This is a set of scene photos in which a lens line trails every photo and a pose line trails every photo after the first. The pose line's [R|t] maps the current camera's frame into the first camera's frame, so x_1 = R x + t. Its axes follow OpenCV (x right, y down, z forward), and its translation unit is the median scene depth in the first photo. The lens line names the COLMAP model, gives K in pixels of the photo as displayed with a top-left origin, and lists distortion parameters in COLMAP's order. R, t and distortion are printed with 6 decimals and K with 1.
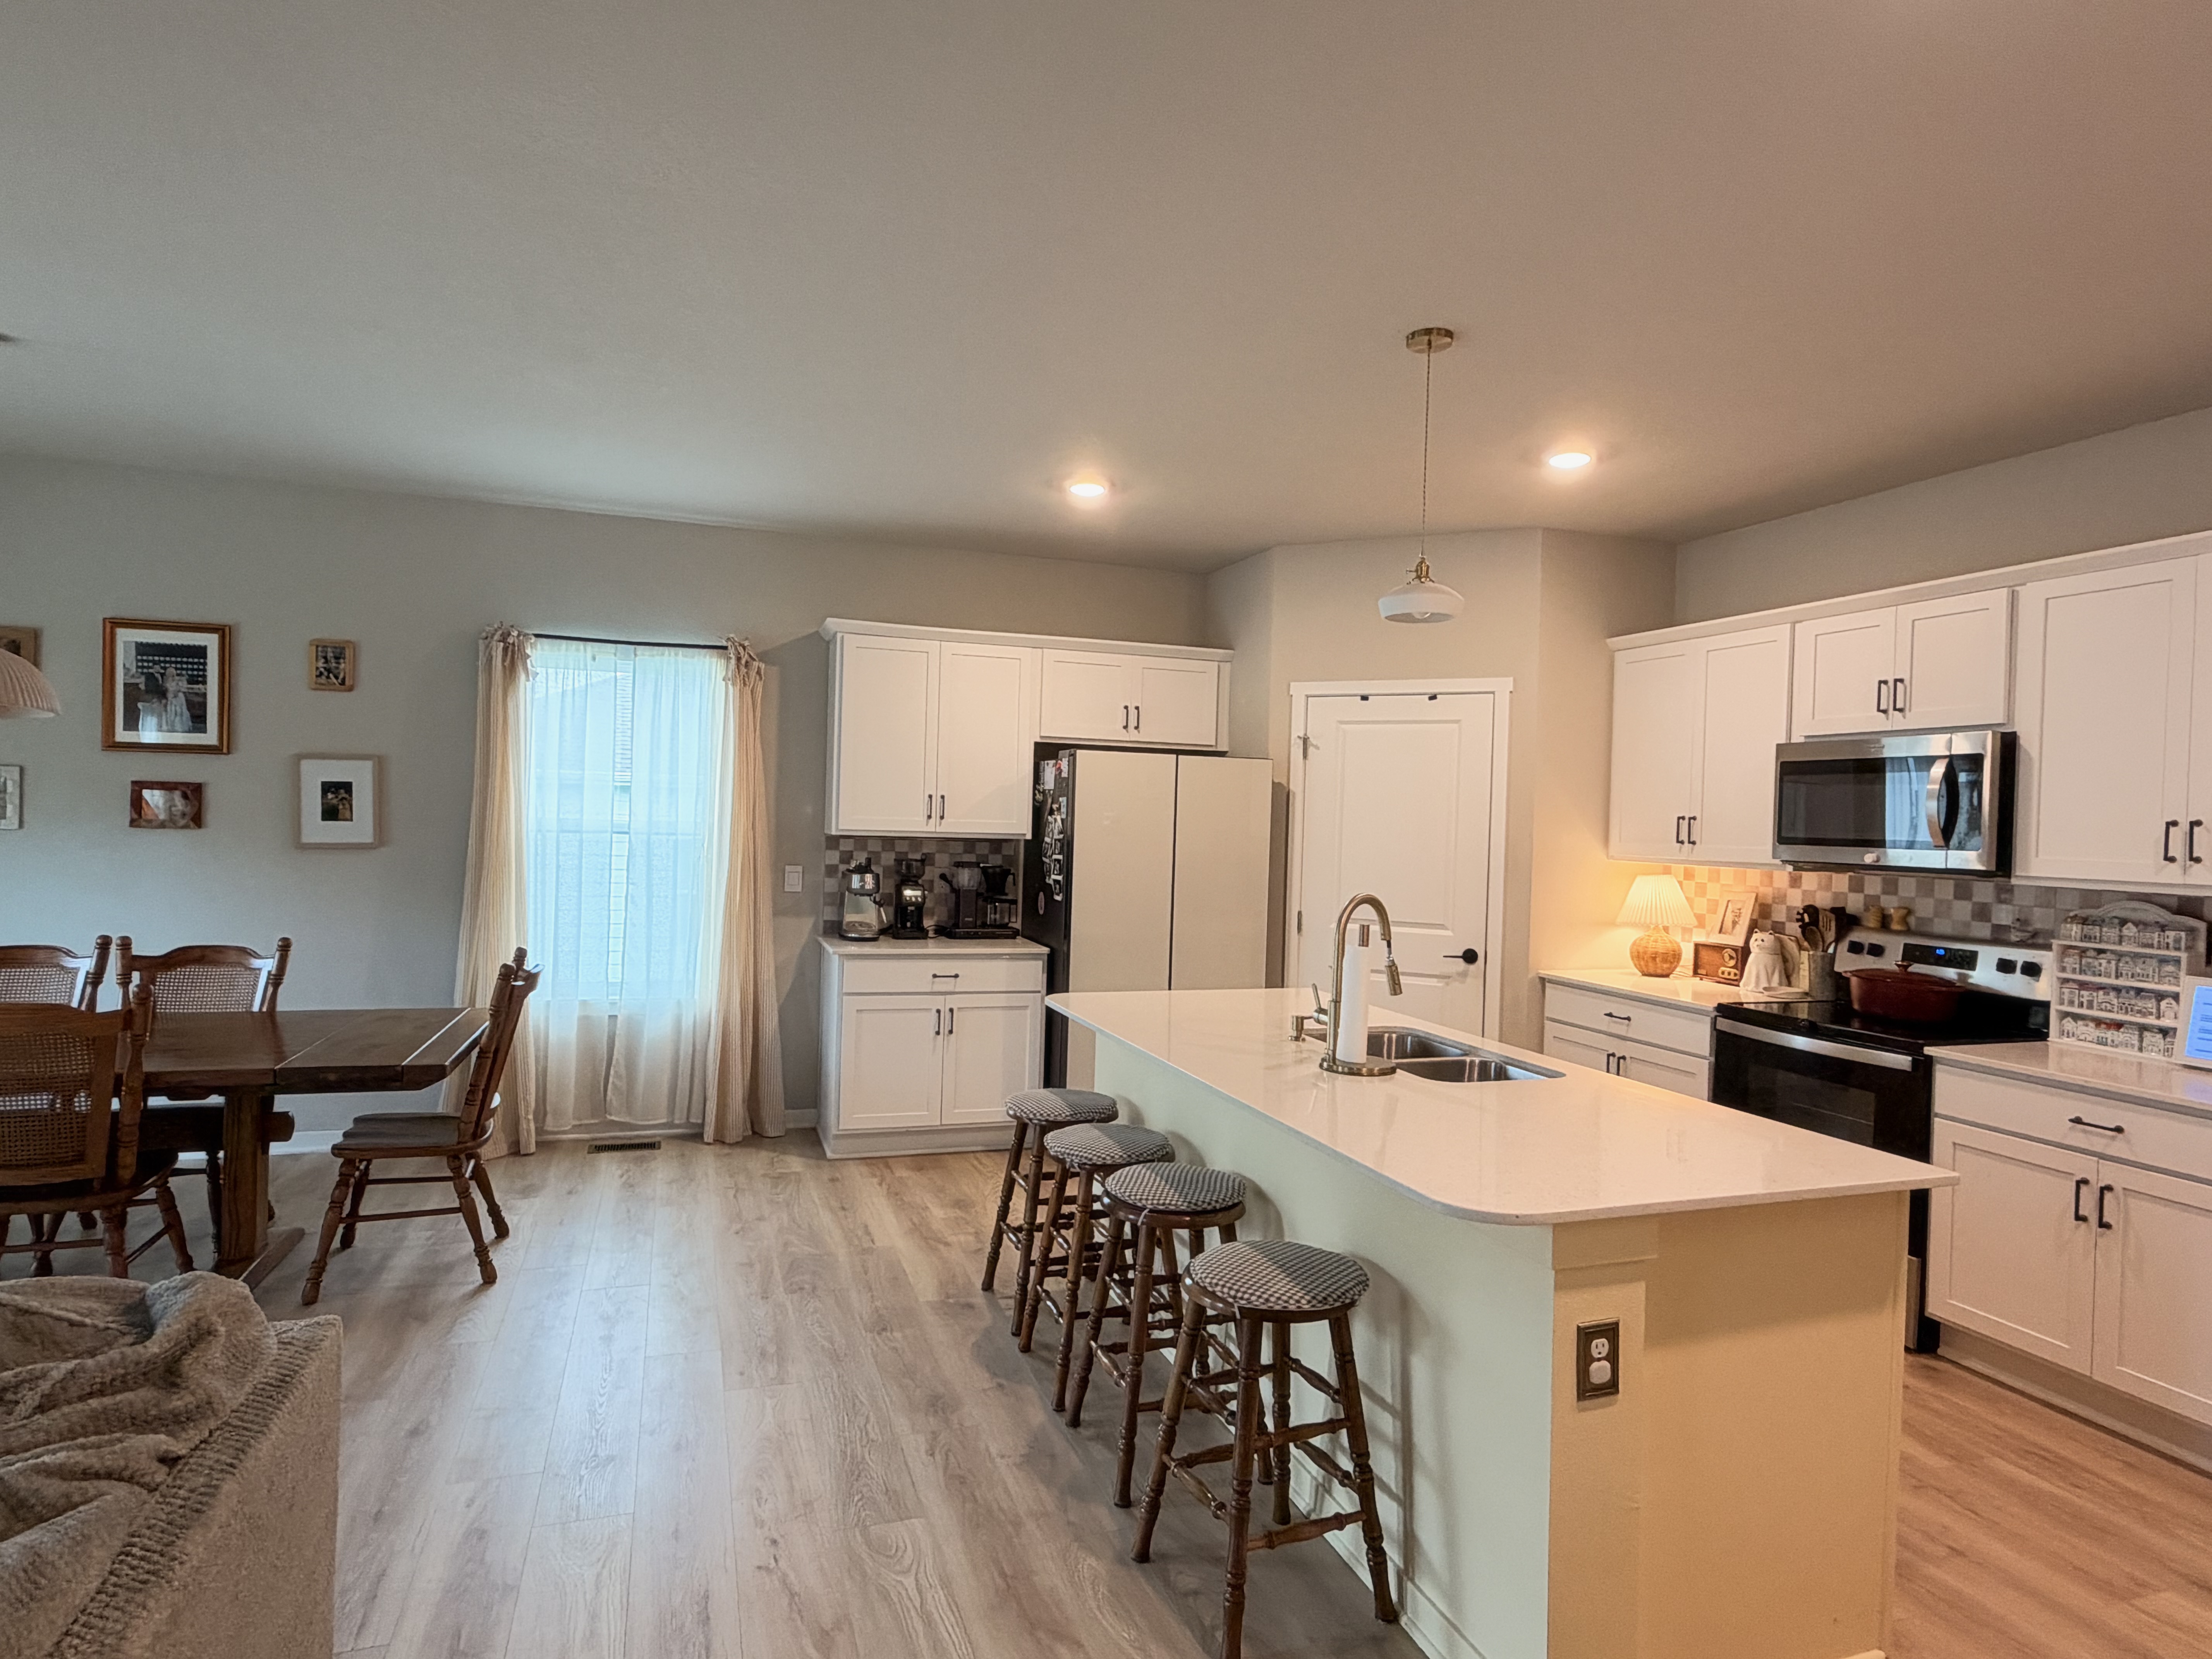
lens RADIAL K [[1226.8, 0, 1101.1], [0, 1226.8, 833.6], [0, 0, 1]] dist [-0.004135, 0.002617]
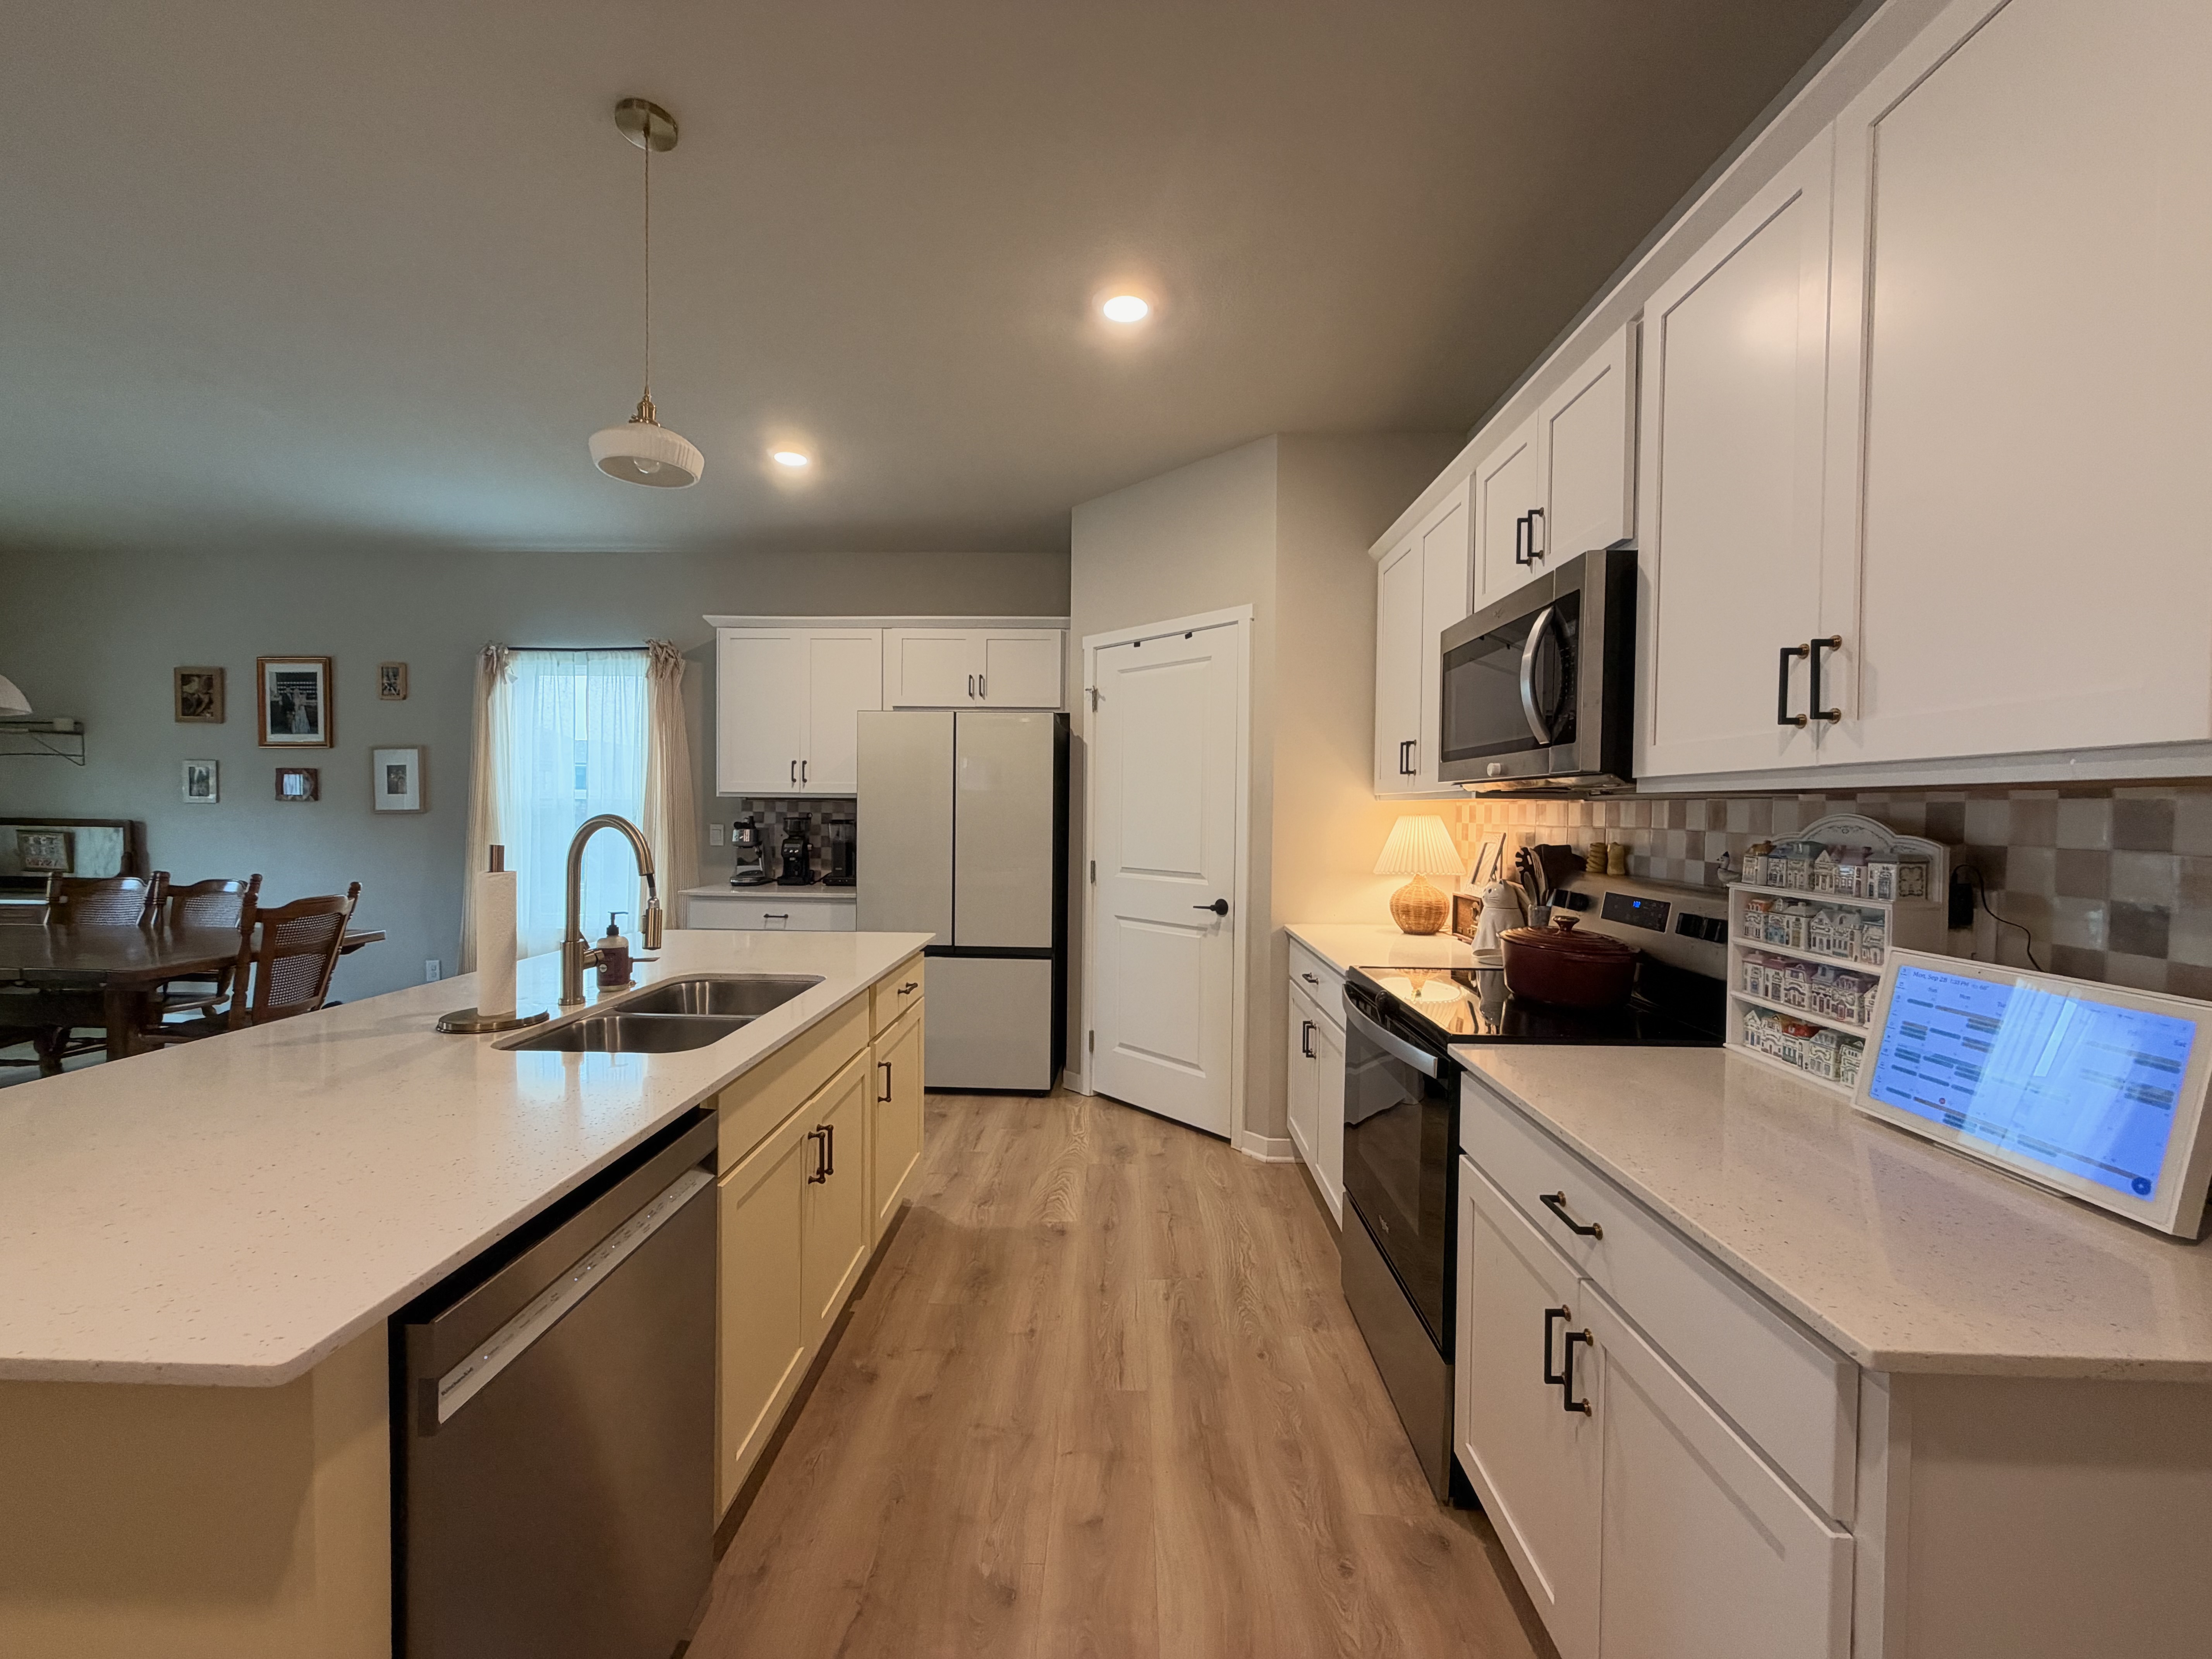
lens RADIAL K [[882.1, 0, 1098.6], [0, 882.1, 830.9], [0, 0, 1]] dist [-0.001095, 0.000575]
pose [[0.935969, -0.012293, -0.351869, 0.491914], [0.014104, 0.999897, 0.002586, 0.042306], [0.351801, -0.007384, 0.936046, 0.367450]]
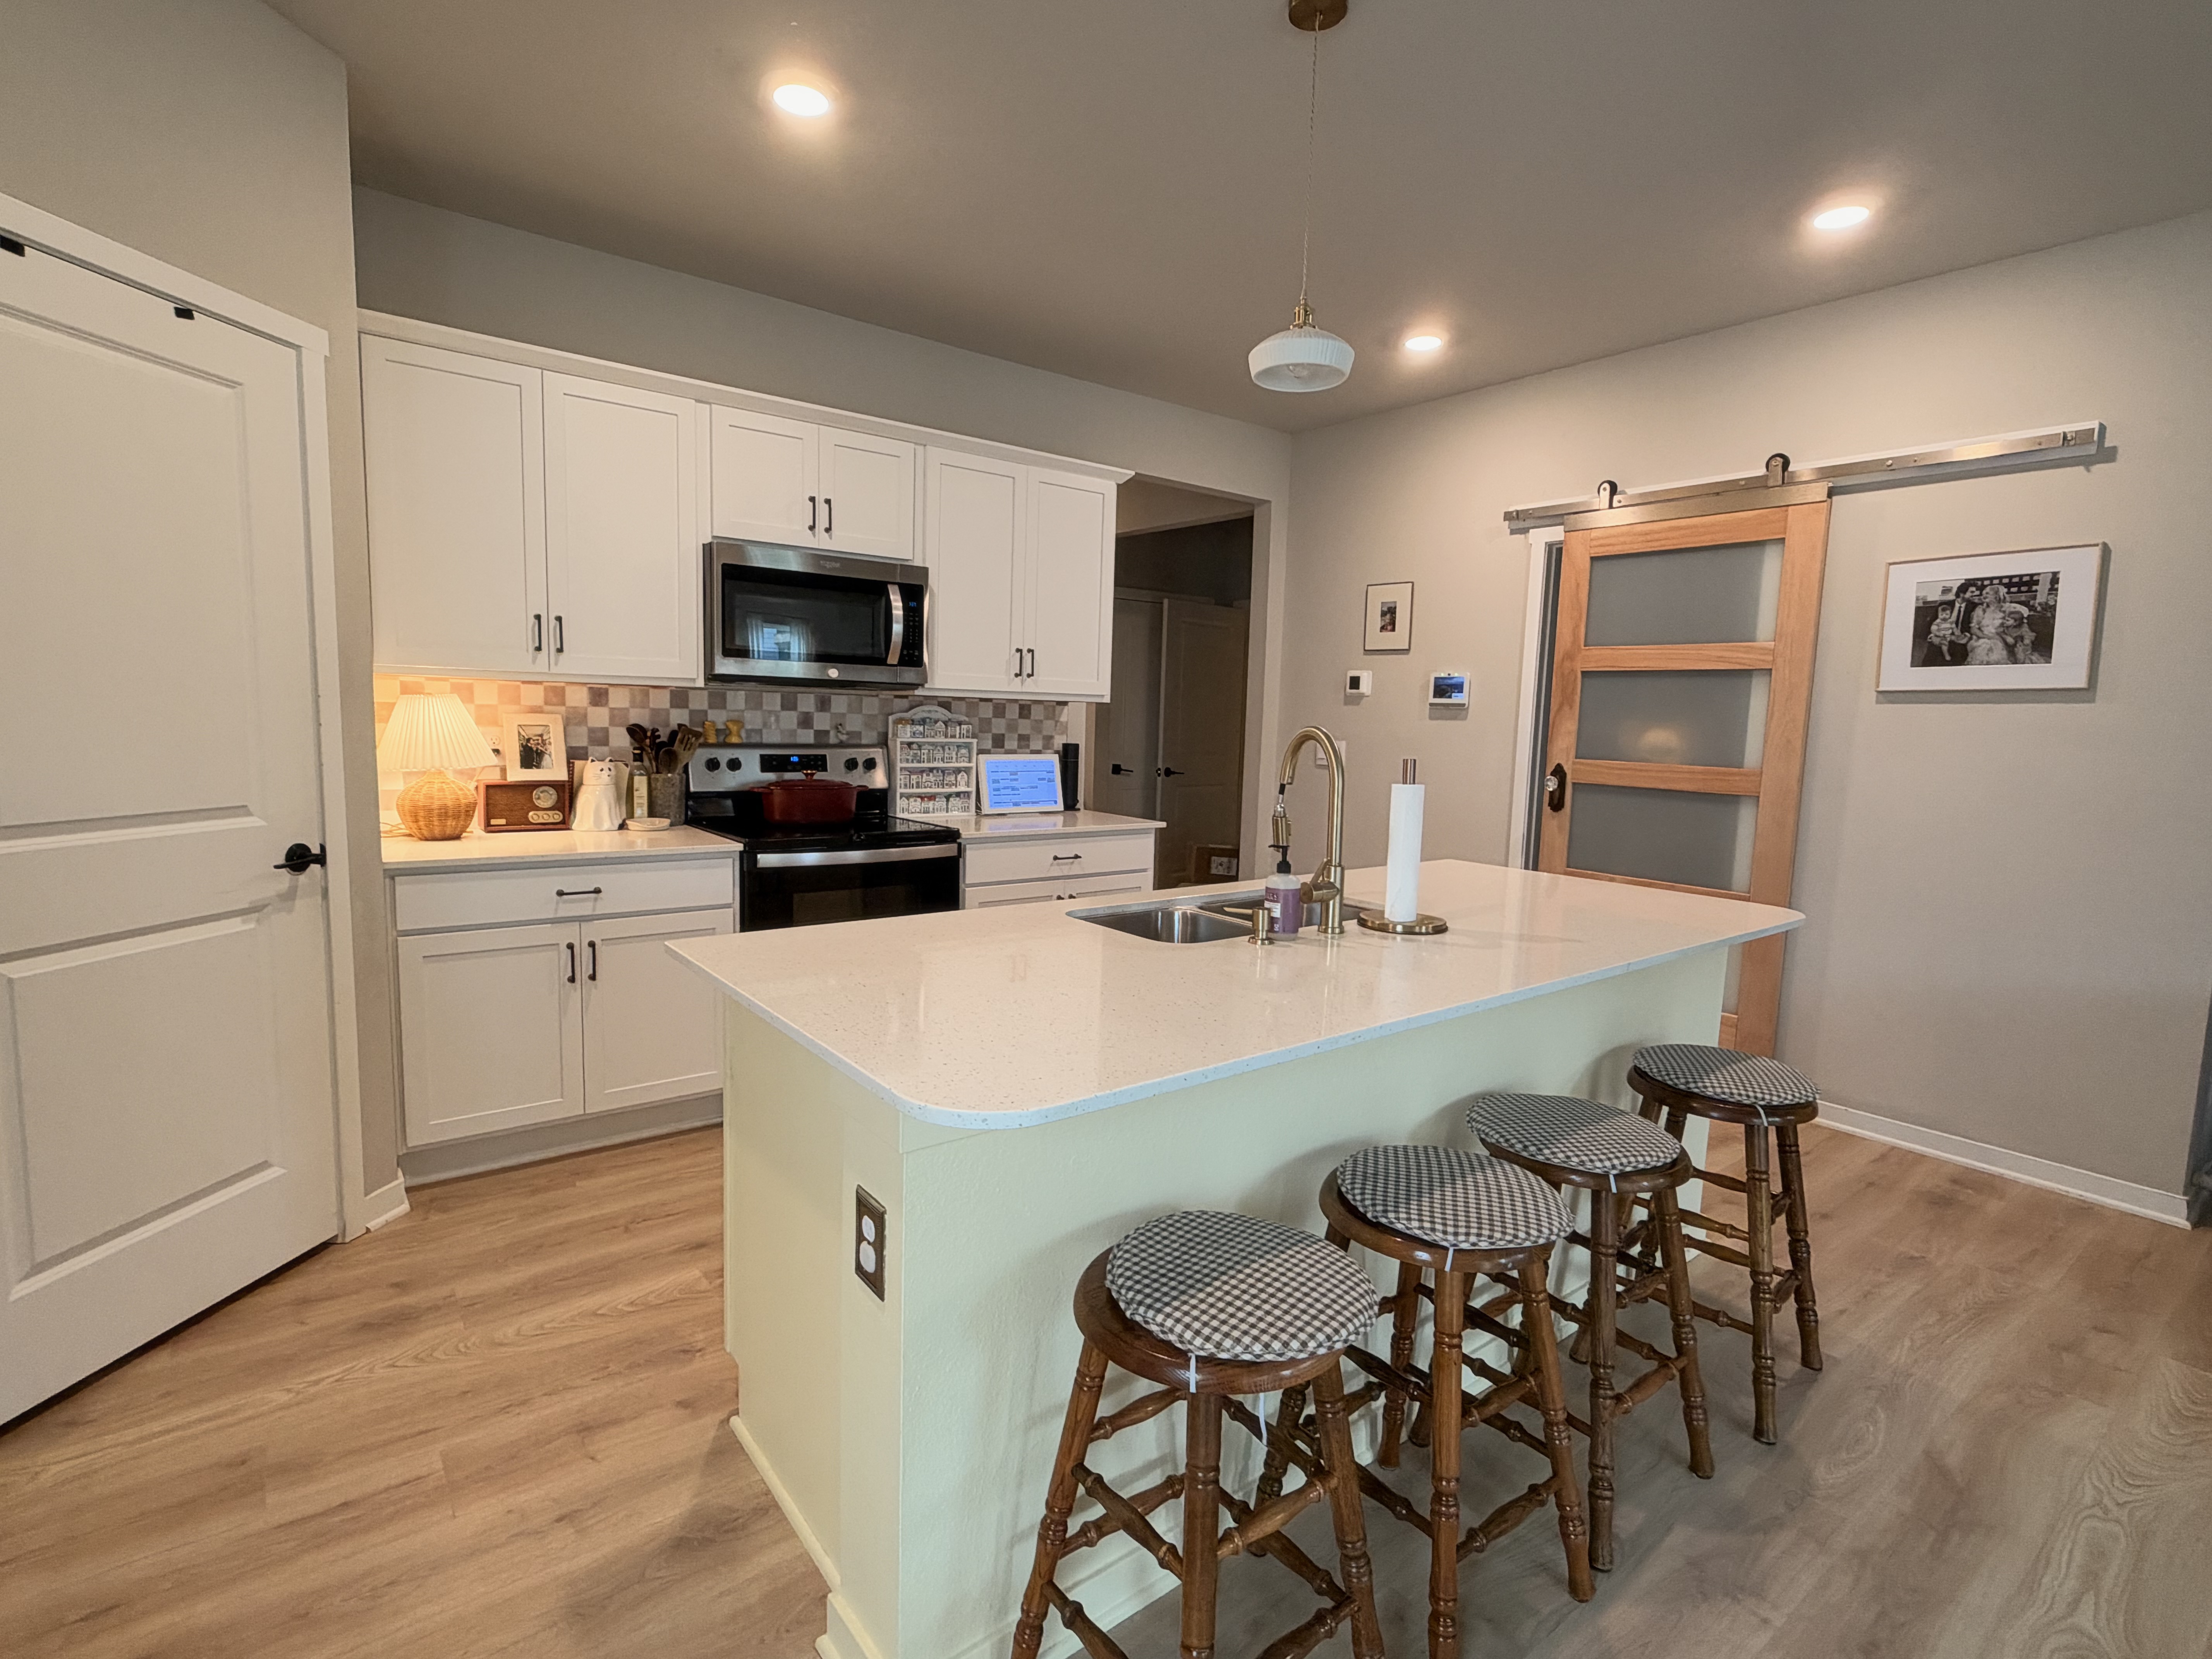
lens RADIAL K [[1060.0, 0, 1096.8], [0, 1060.0, 827.1], [0, 0, 1]] dist [-0.004841, 0.000182]
pose [[-0.320907, -0.140737, 0.936596, -0.255125], [-0.029339, 0.989901, 0.138694, 0.014858], [-0.946656, 0.017030, -0.321795, 0.895224]]
